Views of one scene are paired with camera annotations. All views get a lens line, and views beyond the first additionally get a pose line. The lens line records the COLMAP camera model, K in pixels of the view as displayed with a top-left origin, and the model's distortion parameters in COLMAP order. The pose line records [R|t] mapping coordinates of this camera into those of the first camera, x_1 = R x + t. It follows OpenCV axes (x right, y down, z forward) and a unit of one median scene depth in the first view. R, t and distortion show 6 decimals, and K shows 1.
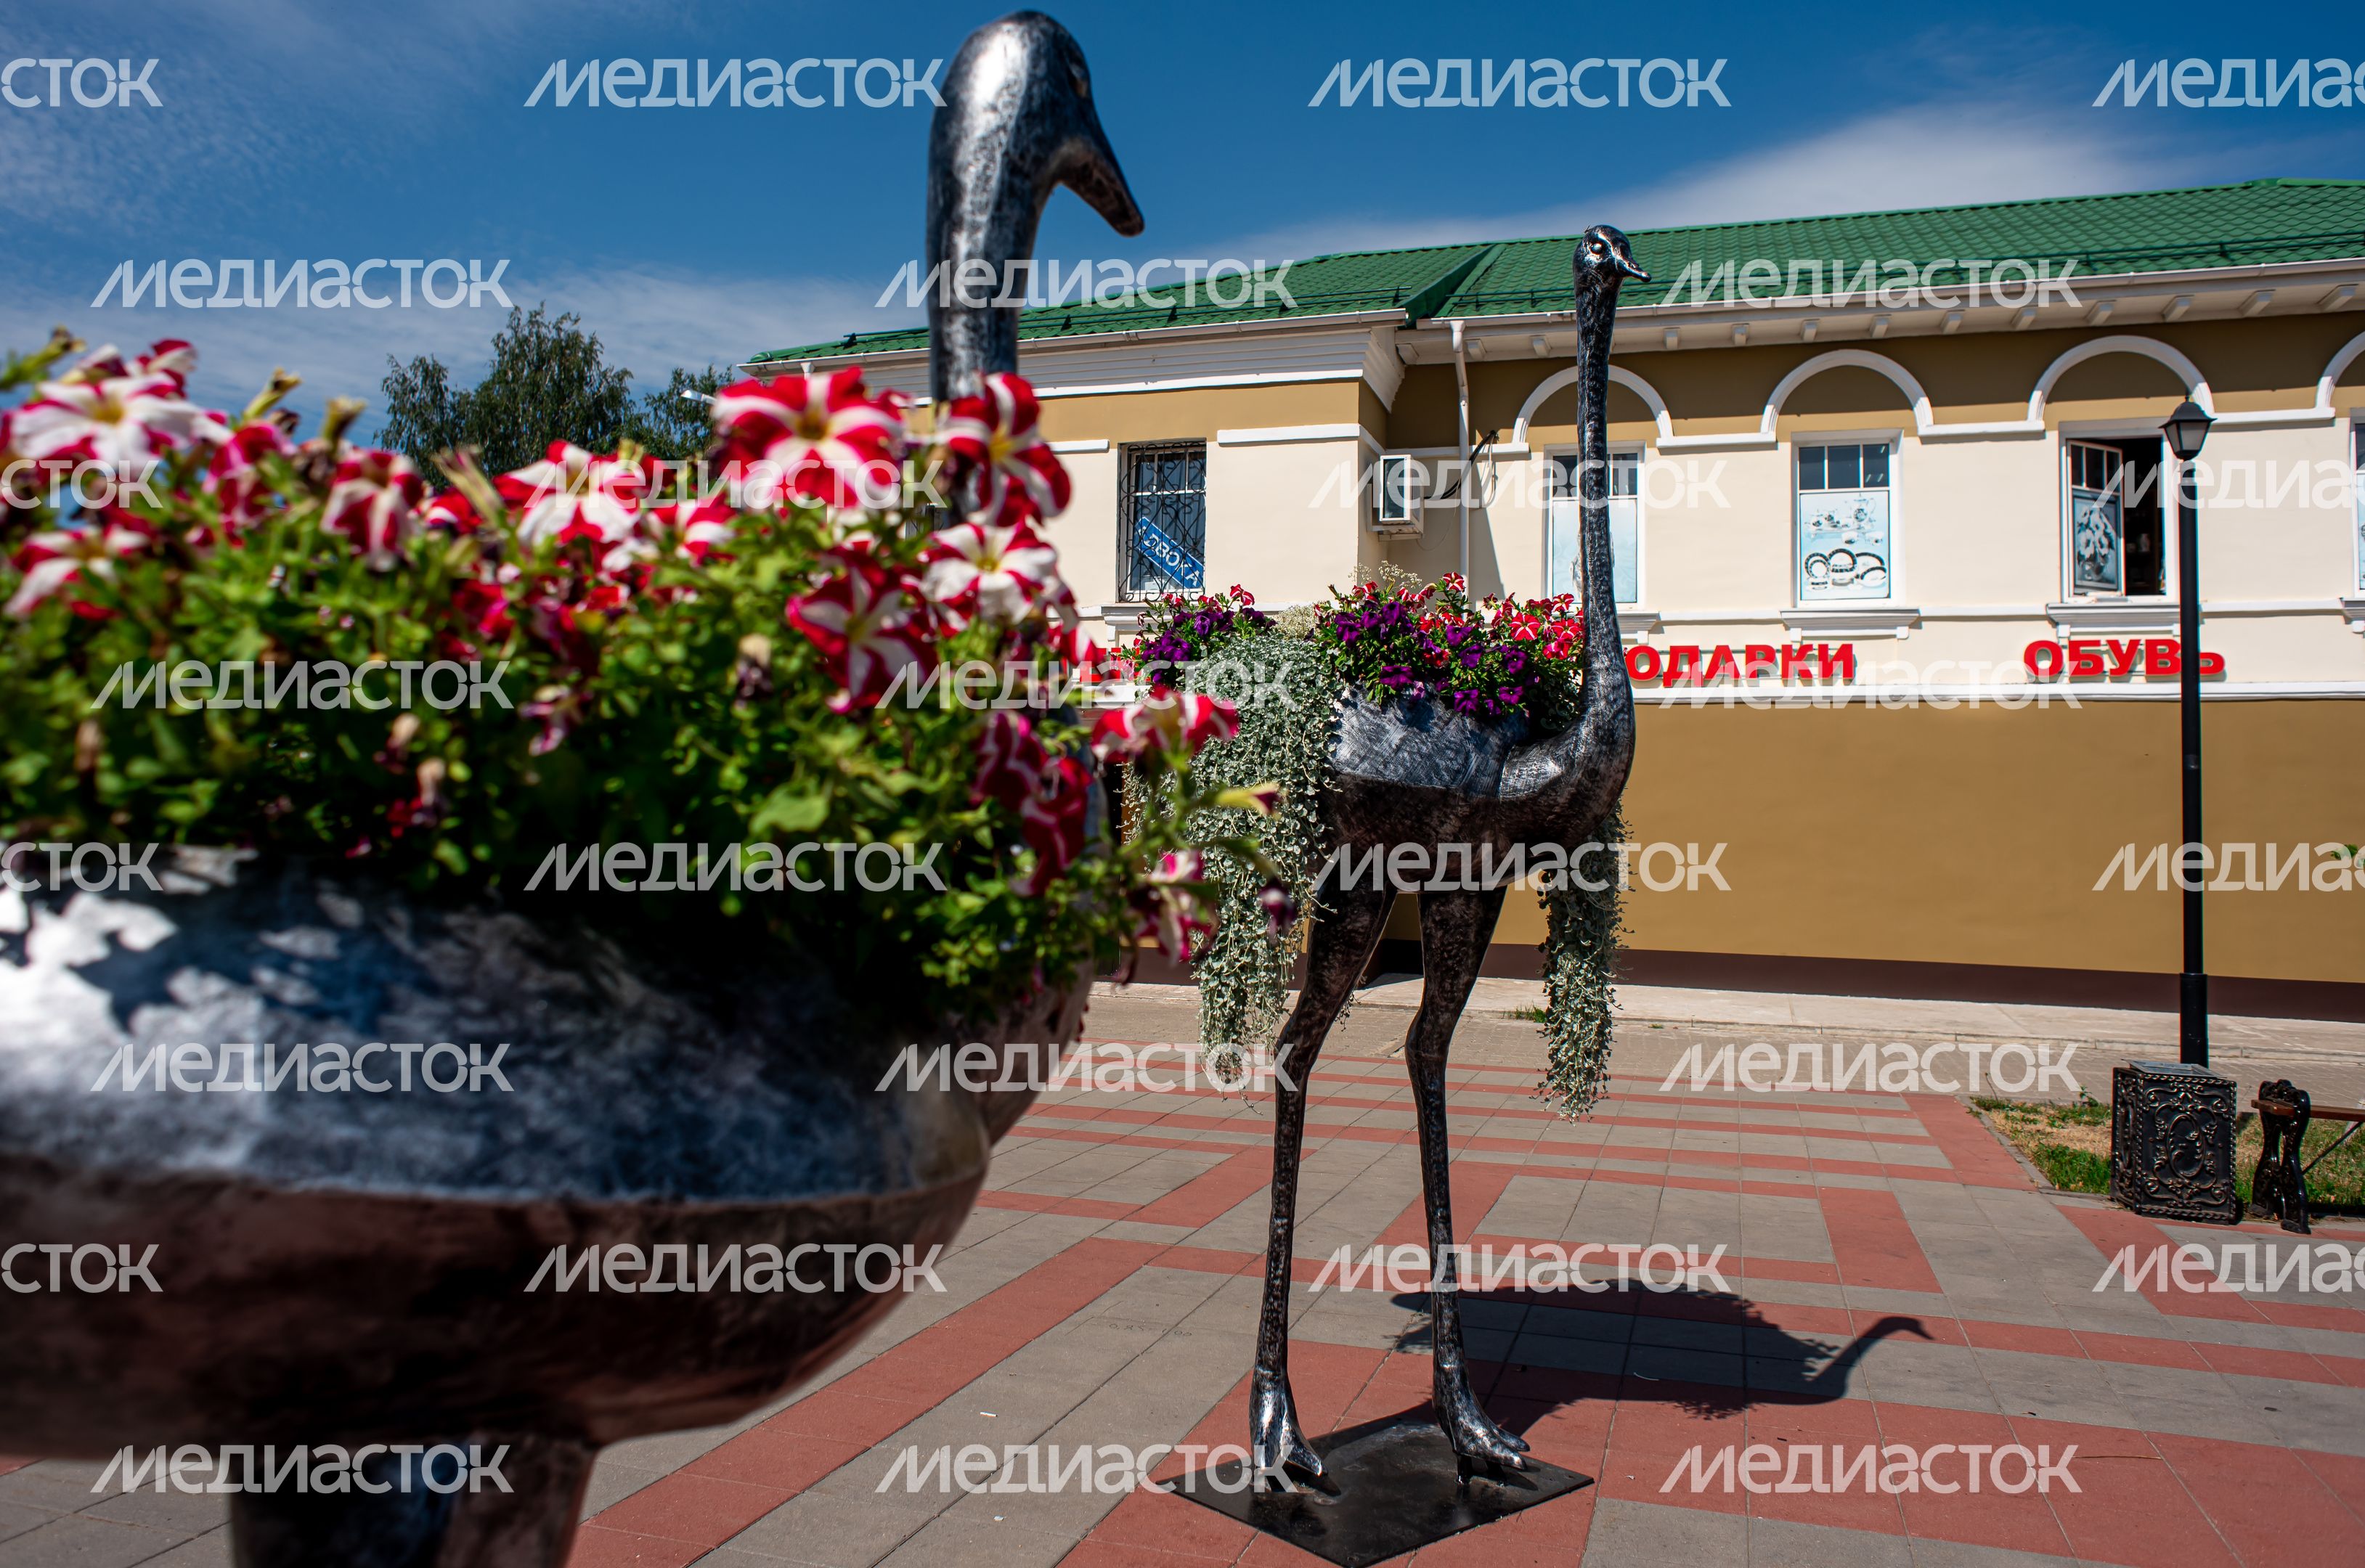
lens RADIAL K [[1627.0, 0, 1176.0], [0, 1627.0, 782.7], [0, 0, 1]] dist [-0.084211, 0.061580]
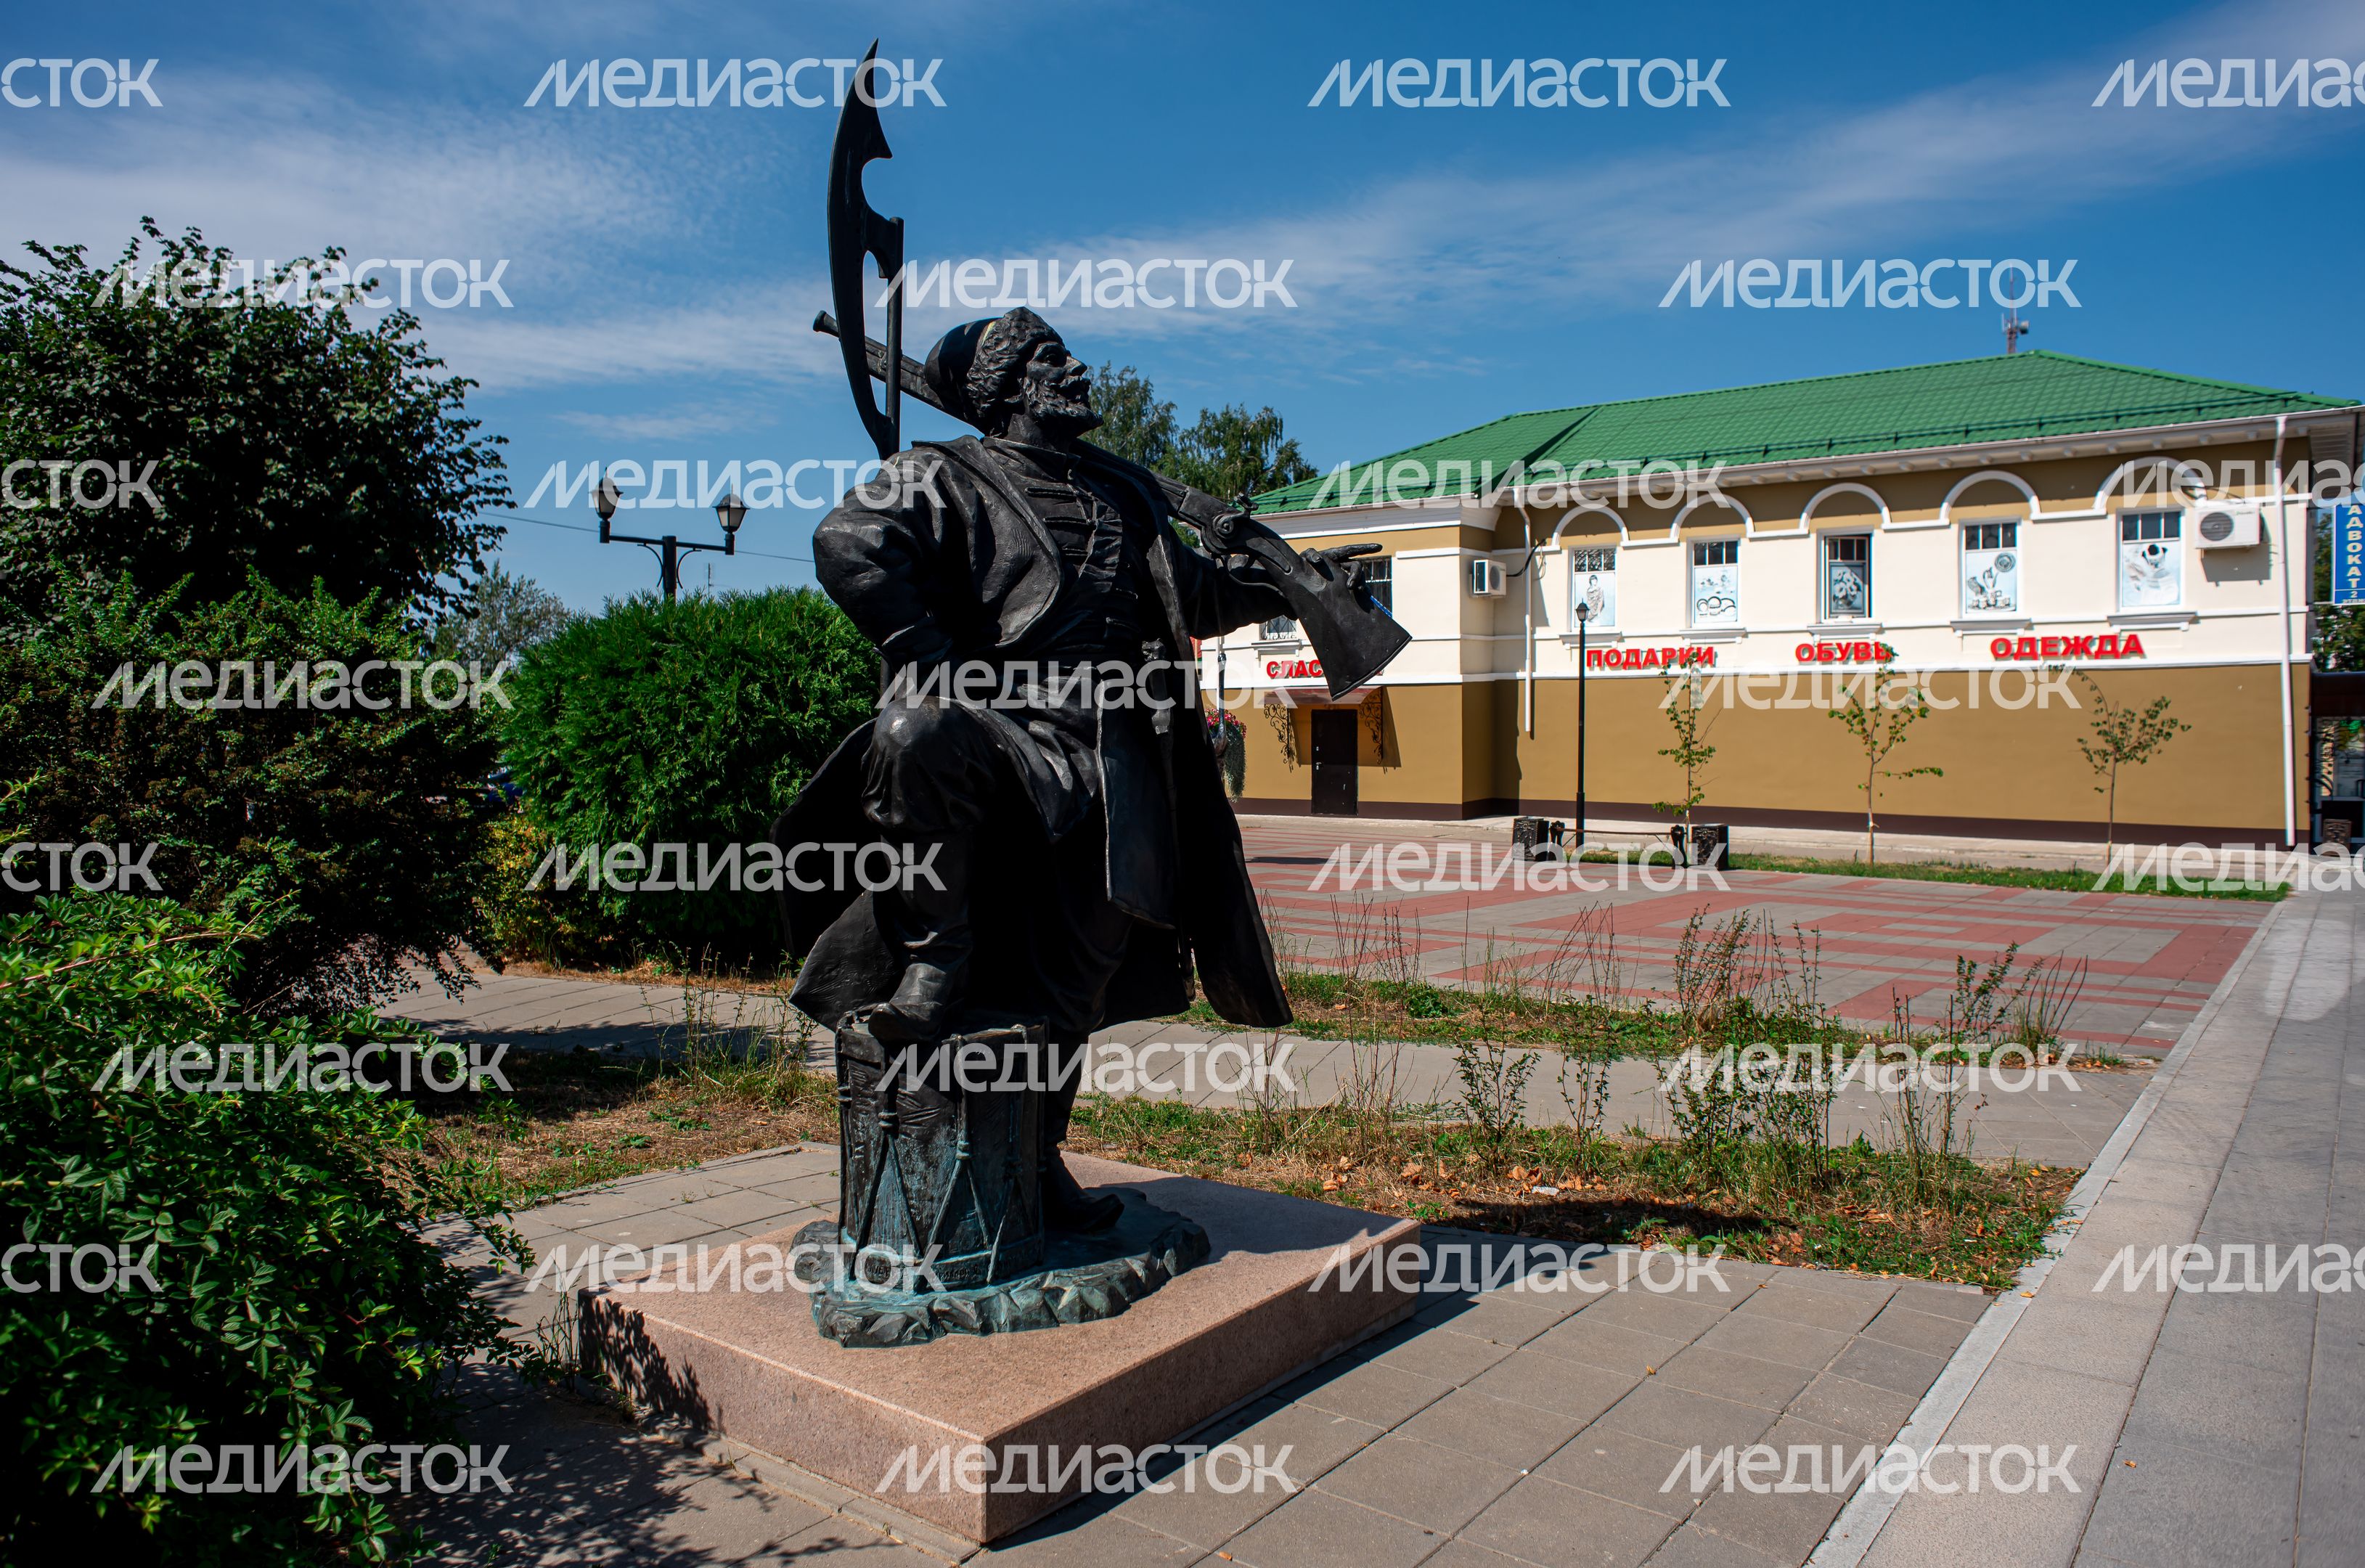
lens RADIAL K [[1627.2, 0, 1193.3], [0, 1627.2, 804.6], [0, 0, 1]] dist [-0.084211, 0.061580]
pose [[0.941745, -0.000457, -0.336328, 0.479127], [0.022137, 0.997915, 0.060629, -0.027480], [0.335599, -0.064542, 0.939791, -1.050484]]
